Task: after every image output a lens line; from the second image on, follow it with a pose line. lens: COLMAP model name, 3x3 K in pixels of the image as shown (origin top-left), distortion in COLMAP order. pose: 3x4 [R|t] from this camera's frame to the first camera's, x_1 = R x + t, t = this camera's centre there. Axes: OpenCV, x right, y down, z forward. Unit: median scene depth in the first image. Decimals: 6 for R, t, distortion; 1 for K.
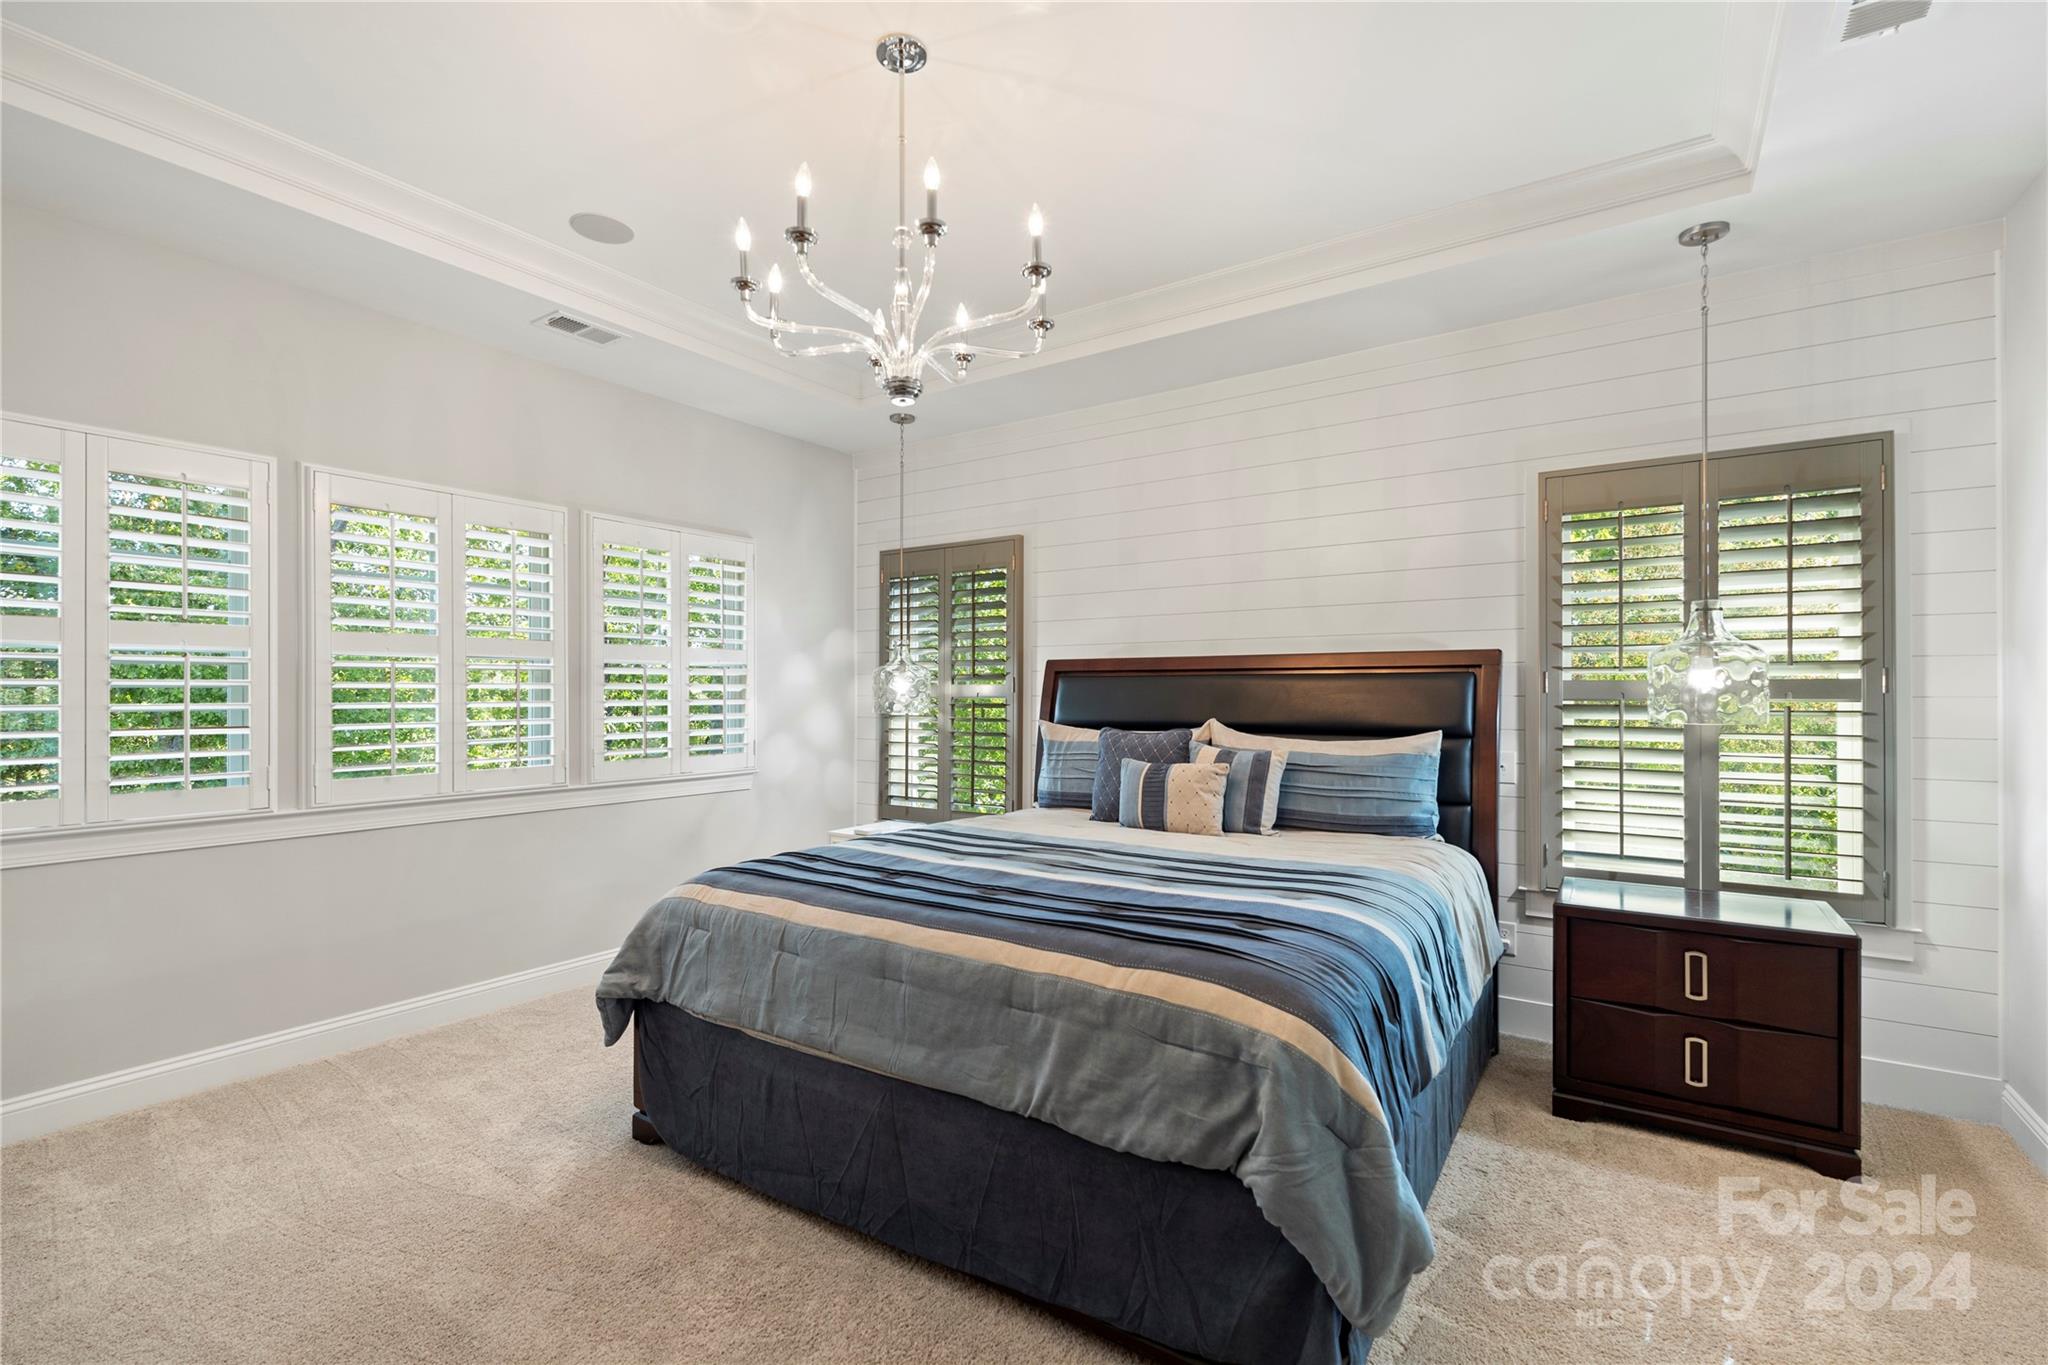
lens RADIAL K [[935.0, 0, 1024.0], [0, 935.0, 682.5], [0, 0, 1]] dist [-0.001513, 0.009031]
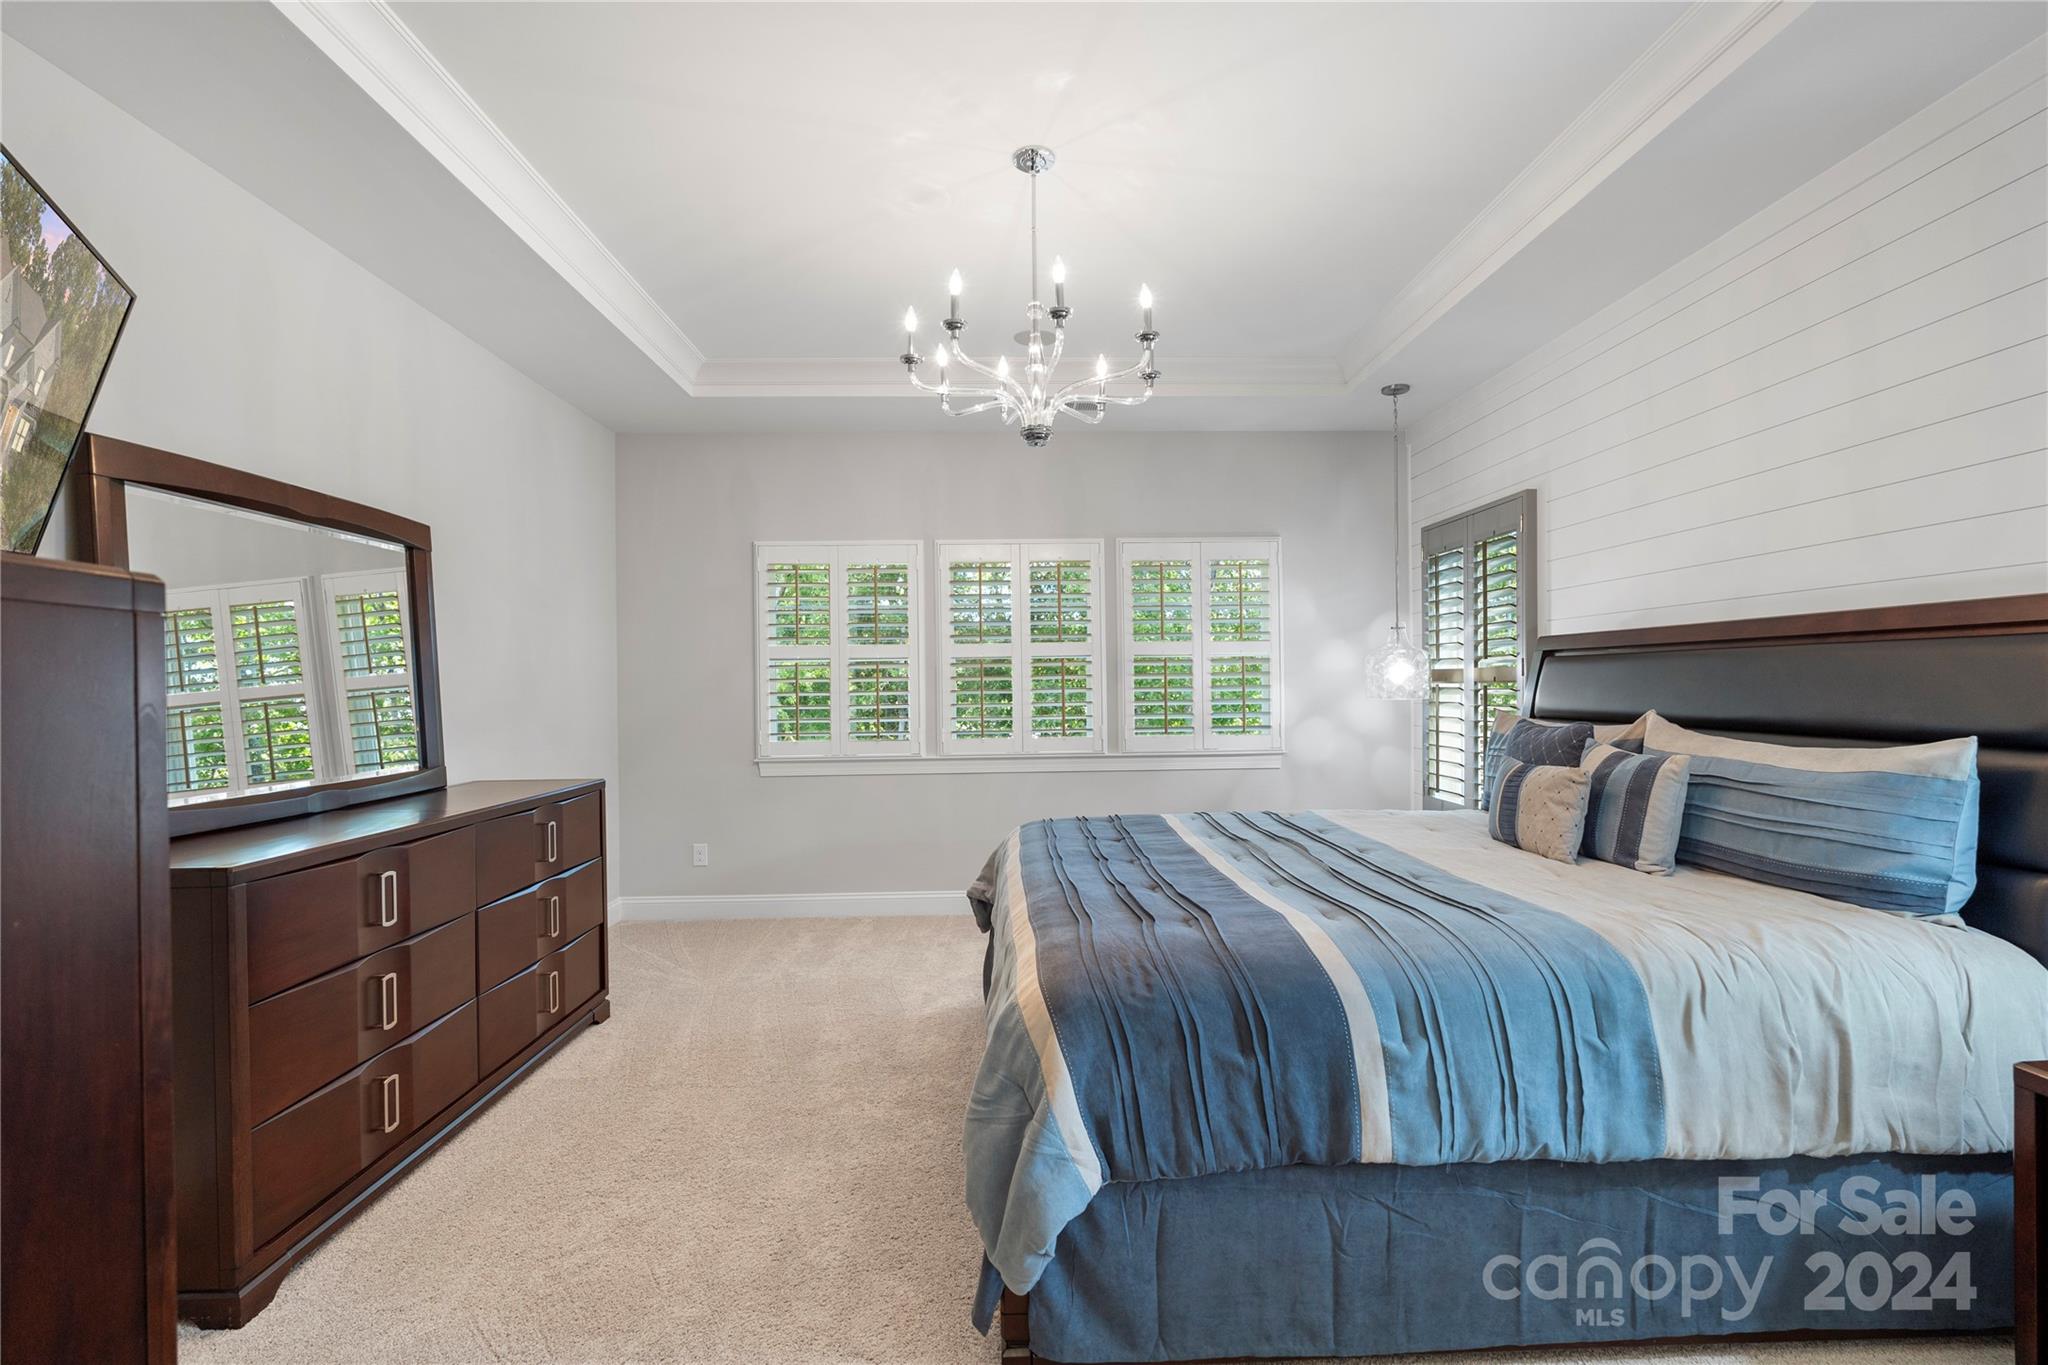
lens RADIAL K [[935.0, 0, 1024.0], [0, 935.0, 682.5], [0, 0, 1]] dist [-0.001513, 0.009031]
pose [[0.574517, -0.007026, -0.818463, 0.570779], [0.020665, 0.999769, 0.005923, 0.002307], [0.818232, -0.020317, 0.574529, 0.186842]]
